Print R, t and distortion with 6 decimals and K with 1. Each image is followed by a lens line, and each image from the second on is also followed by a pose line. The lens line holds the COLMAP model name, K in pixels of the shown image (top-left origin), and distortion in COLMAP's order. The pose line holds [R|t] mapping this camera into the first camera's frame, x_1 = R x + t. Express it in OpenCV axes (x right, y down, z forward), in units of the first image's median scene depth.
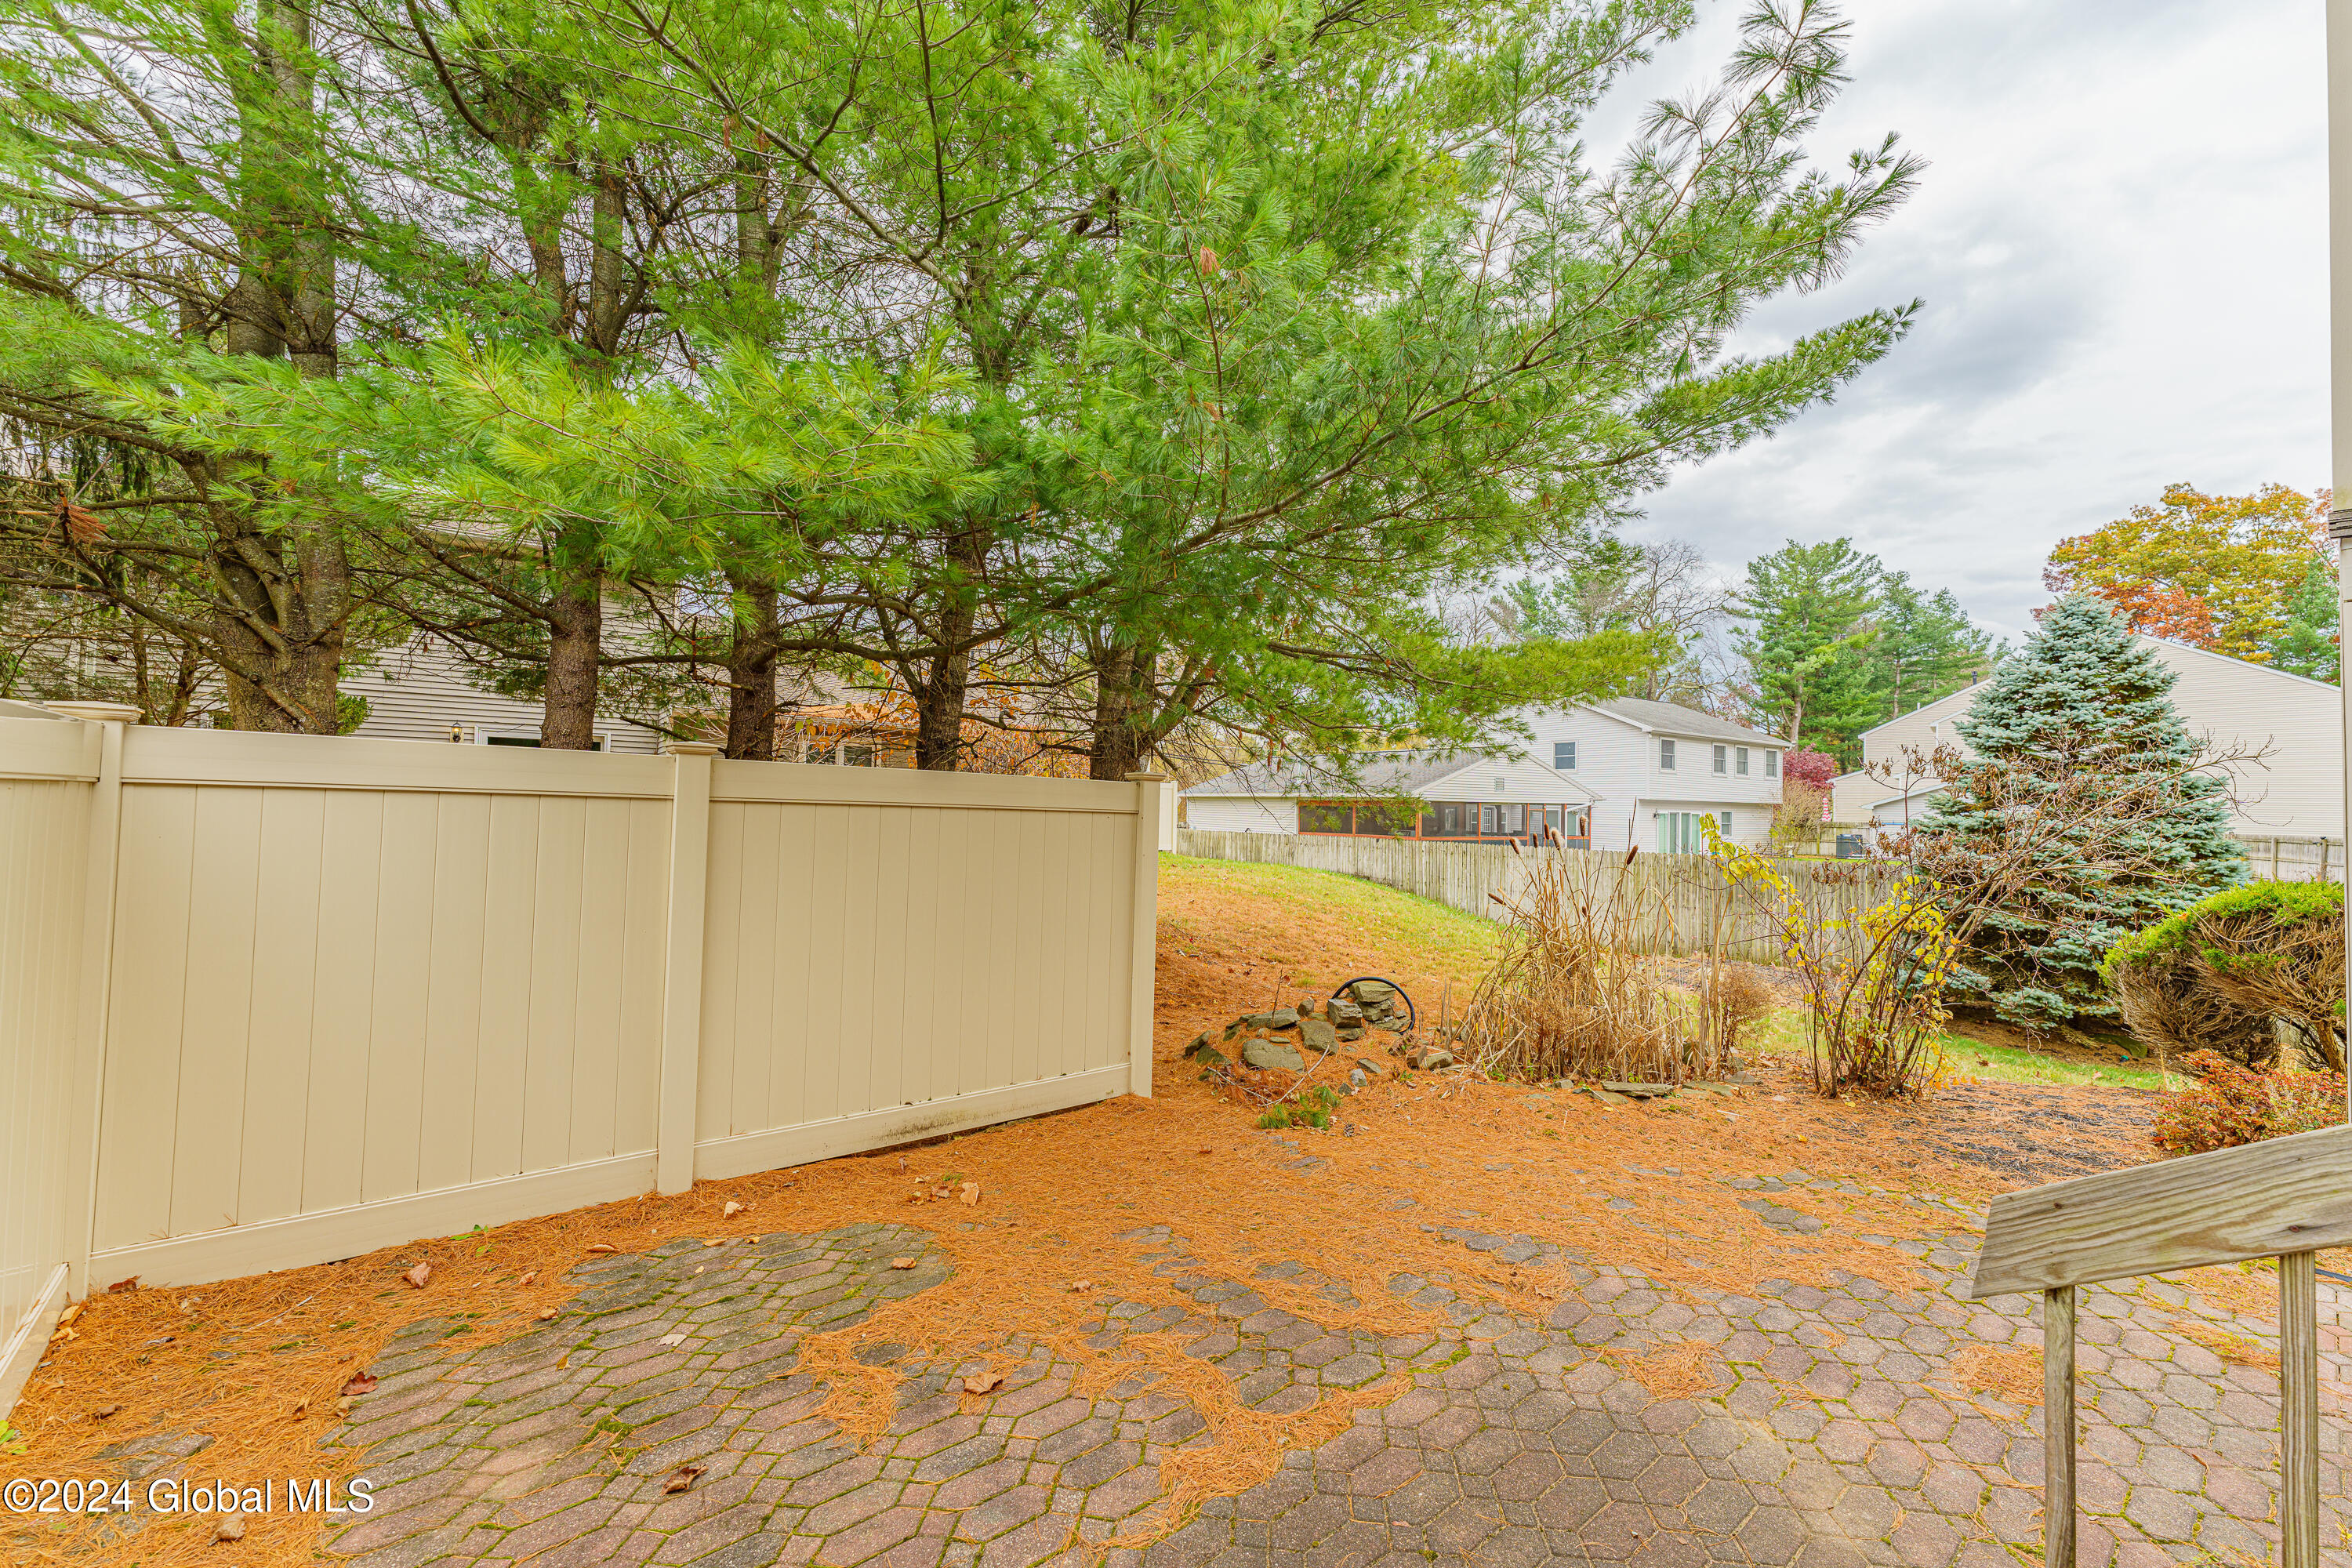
lens RADIAL K [[931.4, 0, 1176.0], [0, 931.4, 784.0], [0, 0, 1]] dist [0.003058, 0.000422]
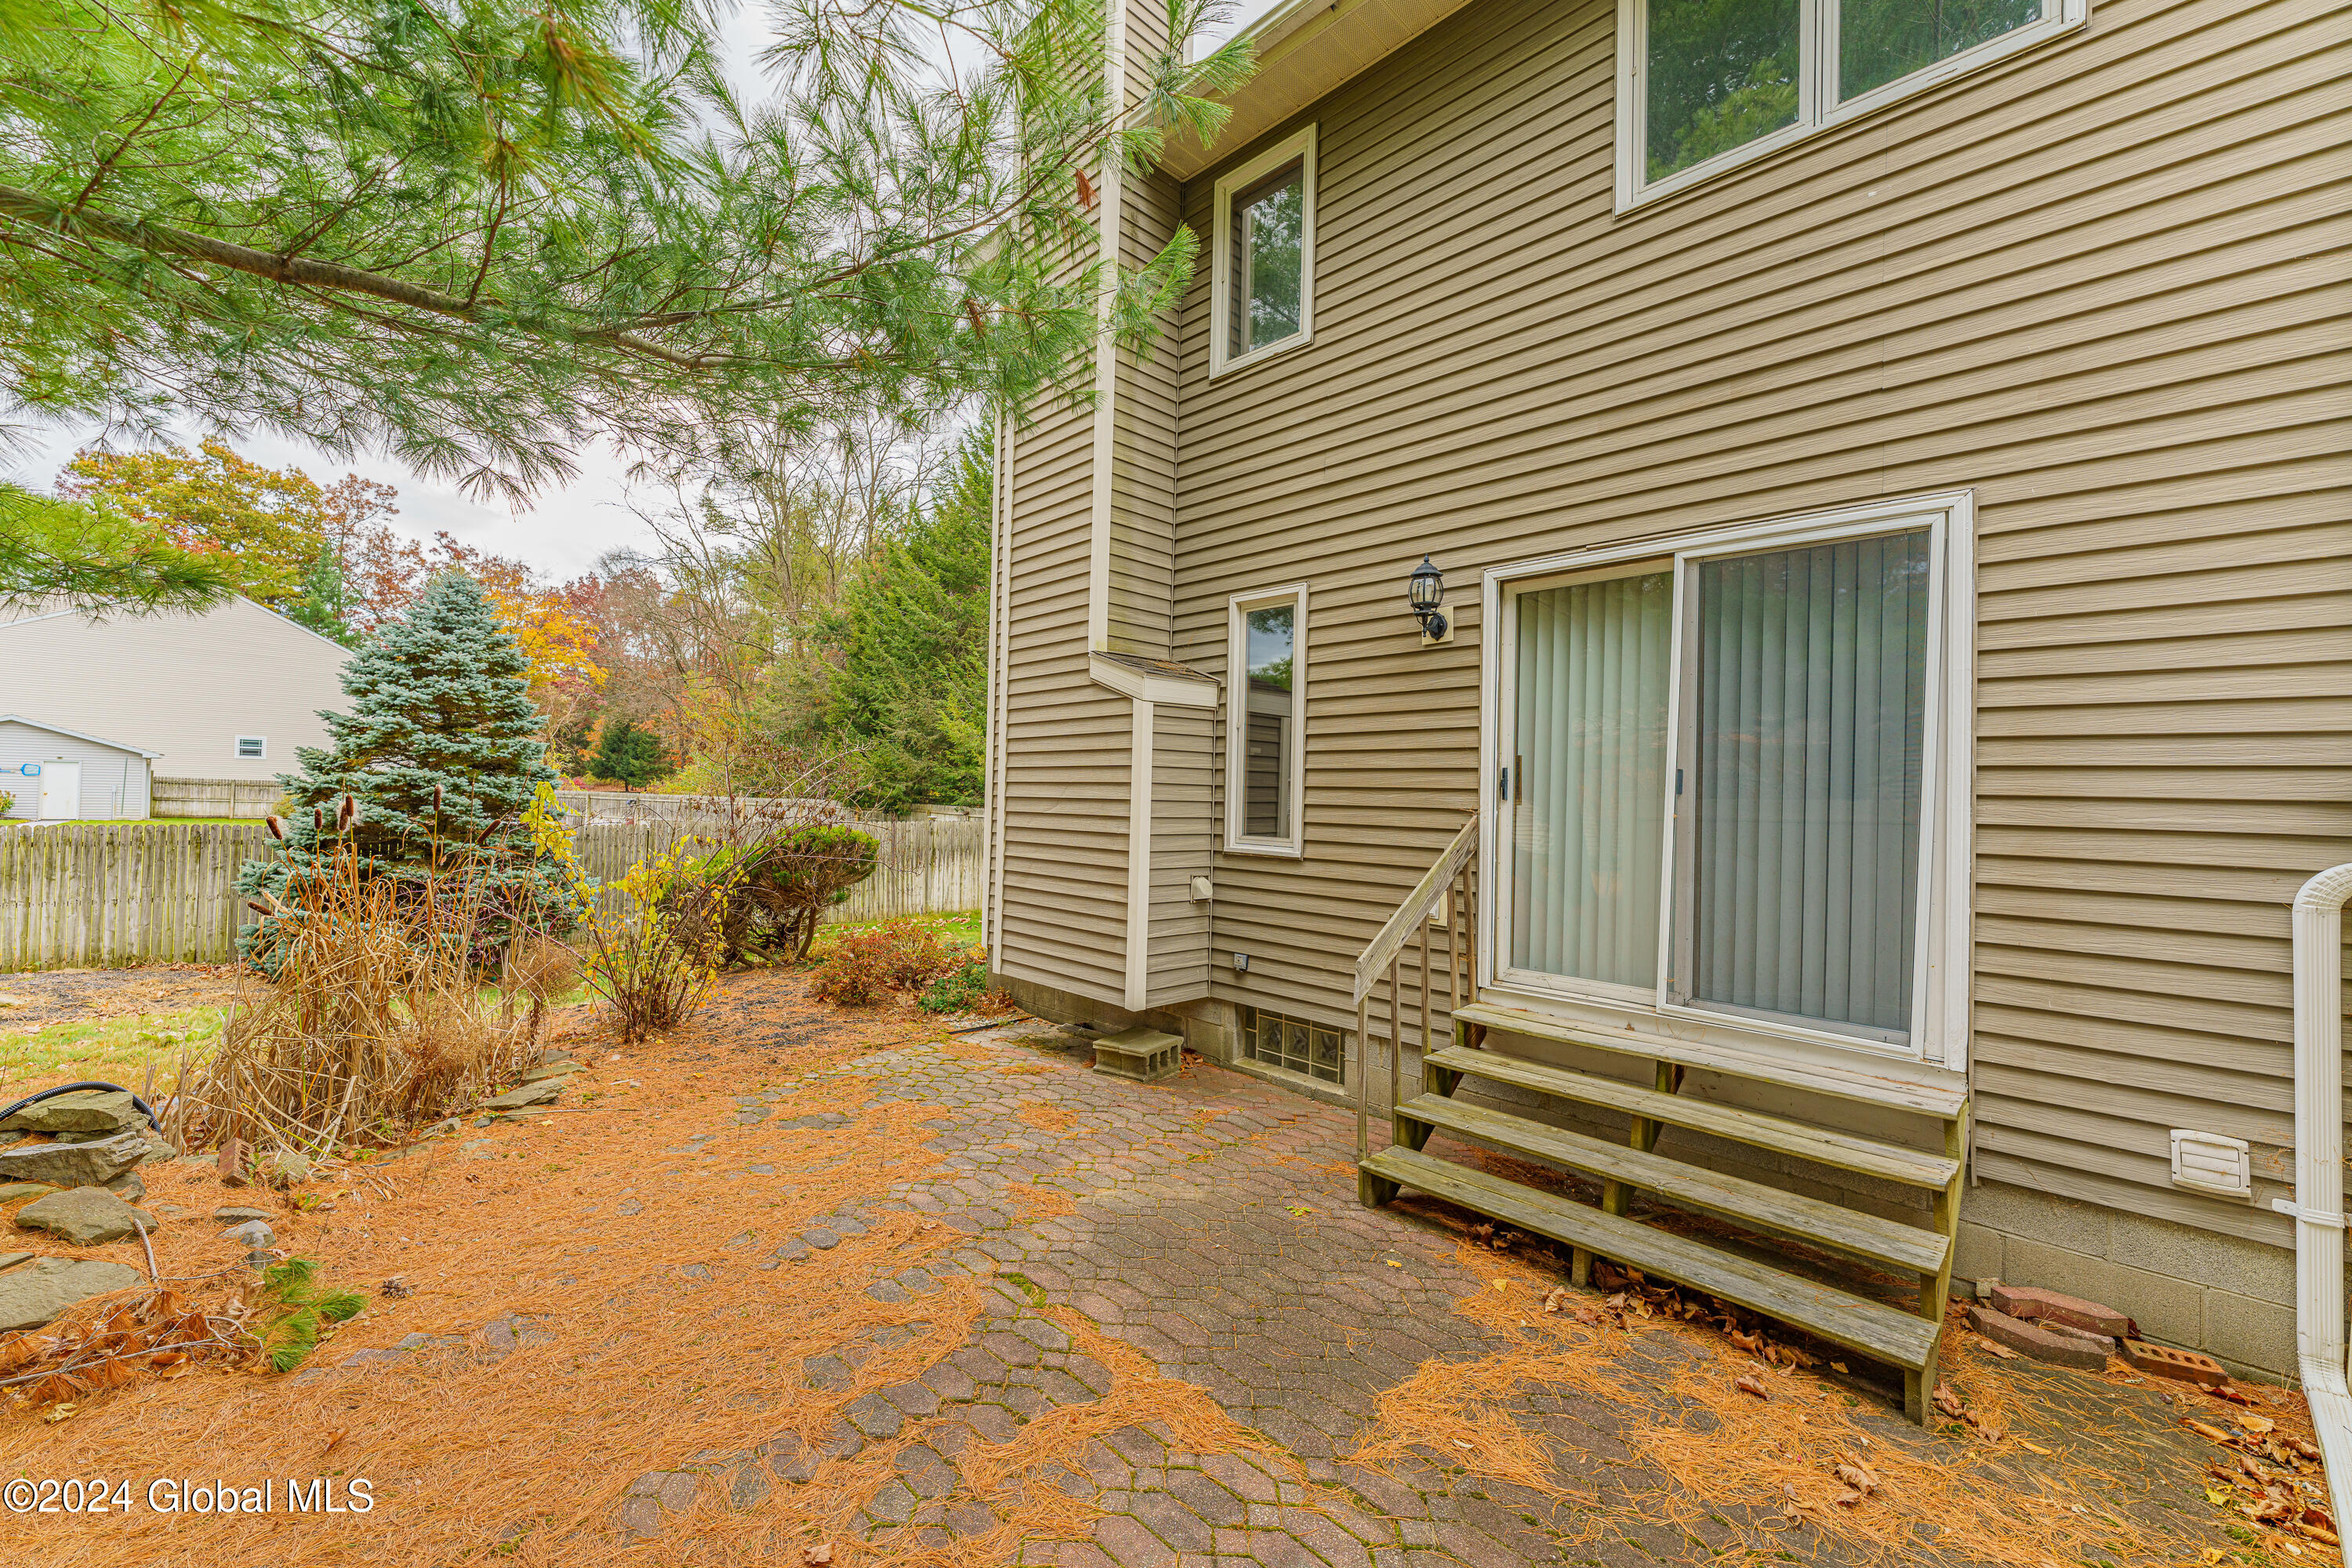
lens RADIAL K [[931.4, 0, 1176.0], [0, 931.4, 784.0], [0, 0, 1]] dist [0.003058, 0.000422]
pose [[-0.080996, -0.006047, 0.996696, -0.537043], [-0.051682, 0.998662, 0.001859, 0.000127], [-0.995374, -0.051361, -0.081200, 0.599746]]
